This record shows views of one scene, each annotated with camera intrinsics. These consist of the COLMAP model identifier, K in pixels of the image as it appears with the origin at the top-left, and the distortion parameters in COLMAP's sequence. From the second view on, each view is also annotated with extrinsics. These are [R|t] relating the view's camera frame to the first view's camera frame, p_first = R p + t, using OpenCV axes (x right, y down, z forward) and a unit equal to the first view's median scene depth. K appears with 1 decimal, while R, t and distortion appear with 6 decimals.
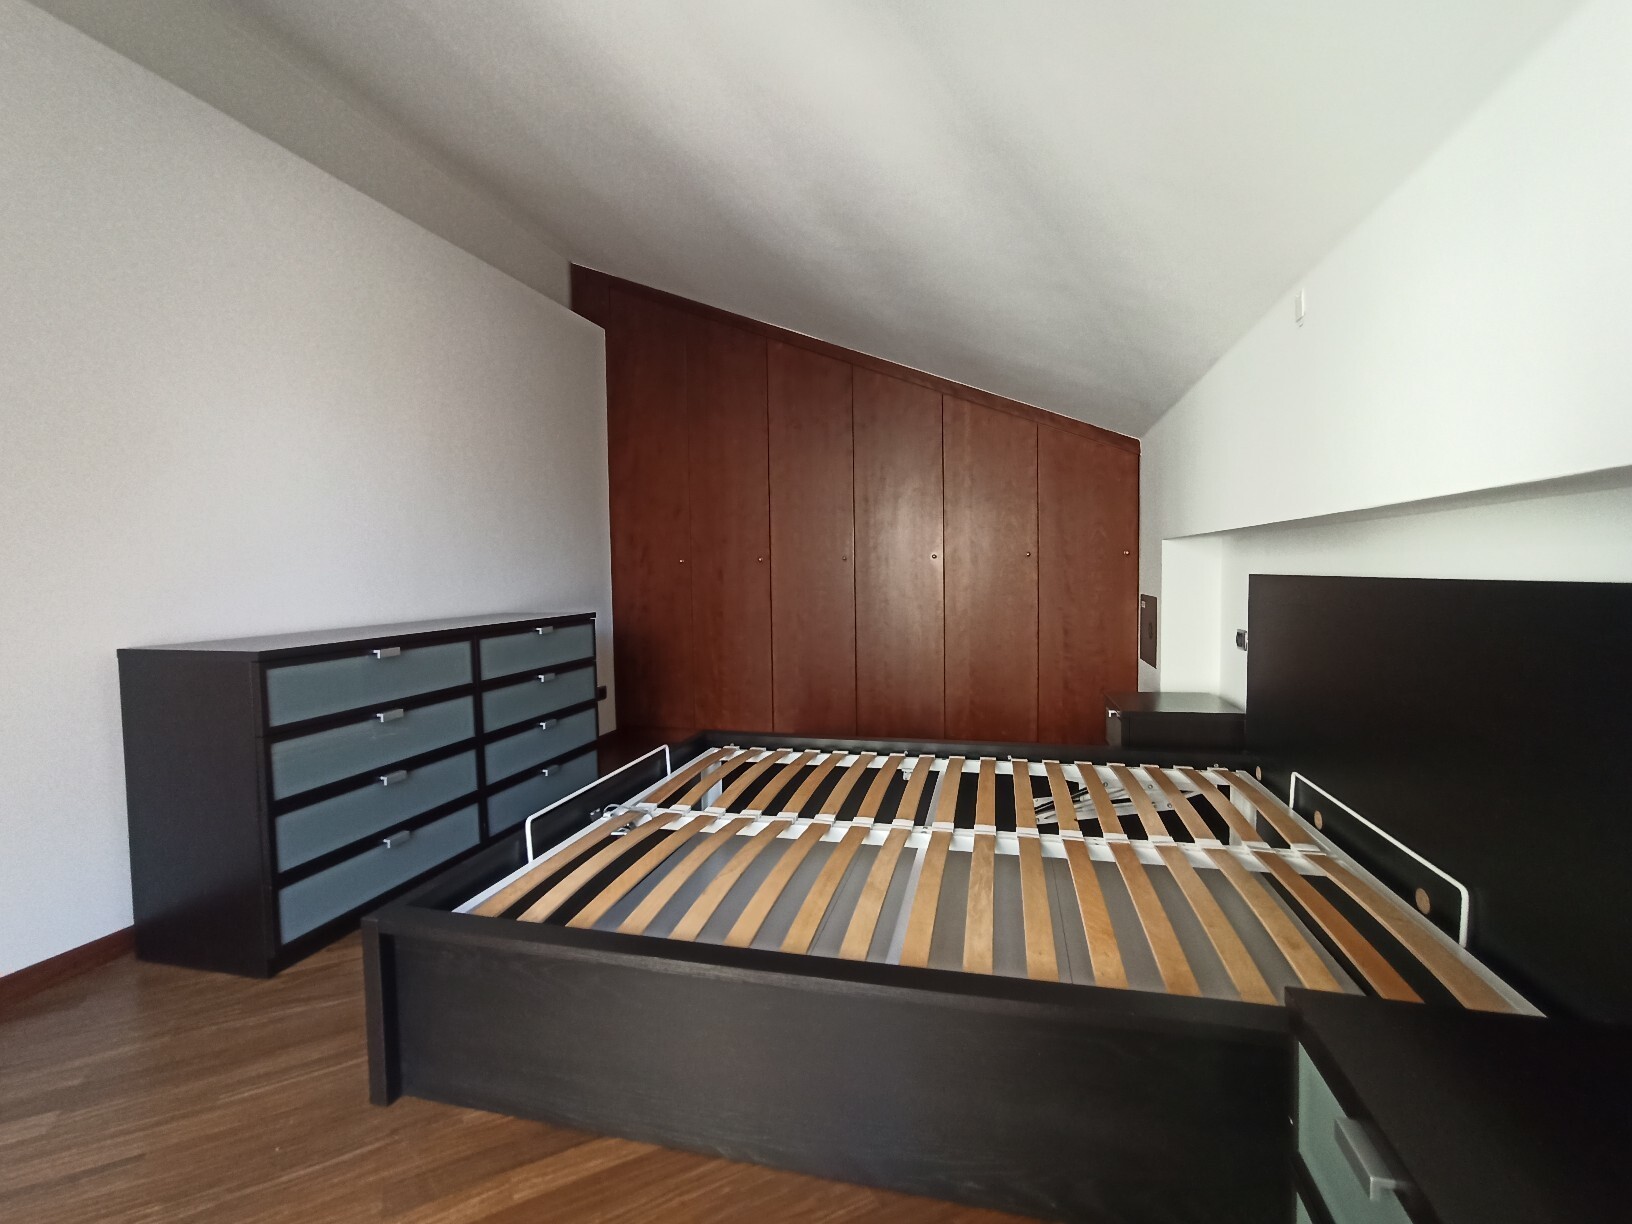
lens RADIAL K [[751.7, 0, 813.0], [0, 751.7, 611.6], [0, 0, 1]] dist [-0.049982, 0.032094]
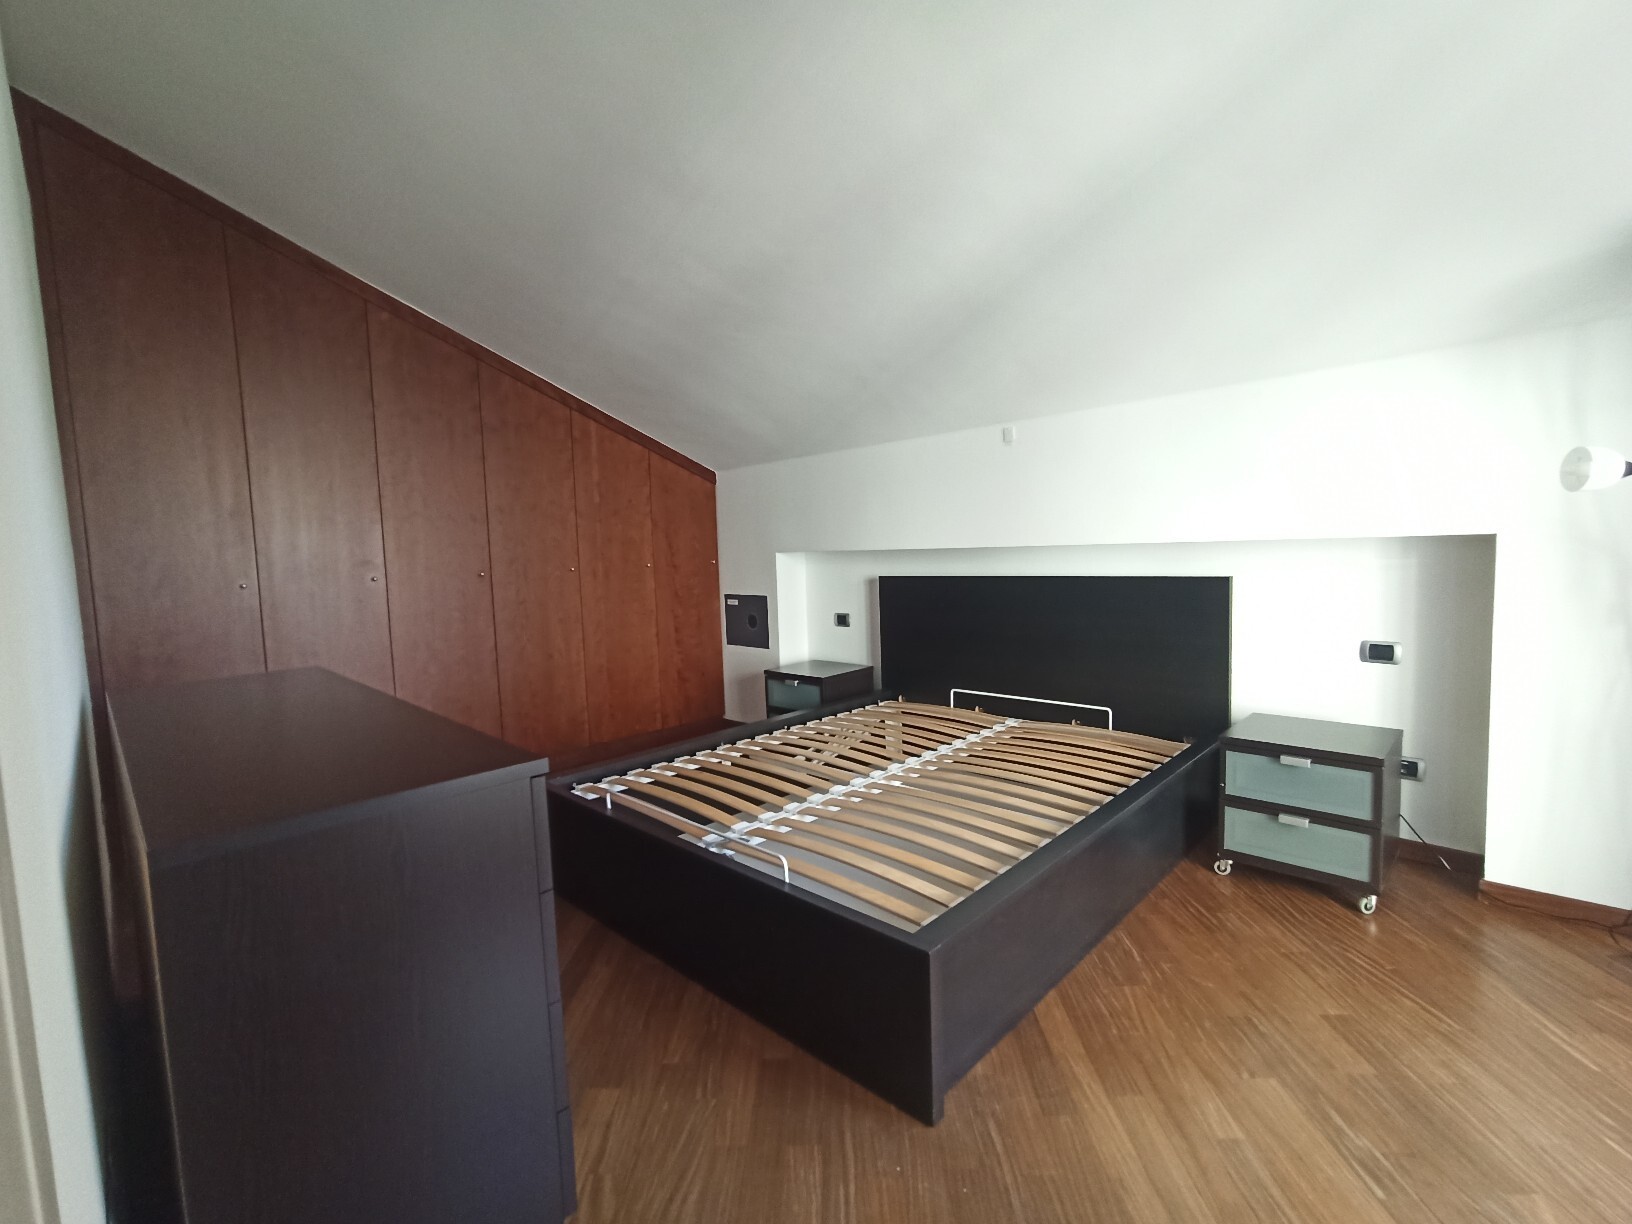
lens RADIAL K [[751.7, 0, 813.0], [0, 751.7, 611.6], [0, 0, 1]] dist [-0.049982, 0.032094]
pose [[0.484754, -0.077682, 0.871194, -0.584148], [0.077218, 0.995960, 0.045841, -0.039542], [-0.871235, 0.045050, 0.488794, 0.237383]]
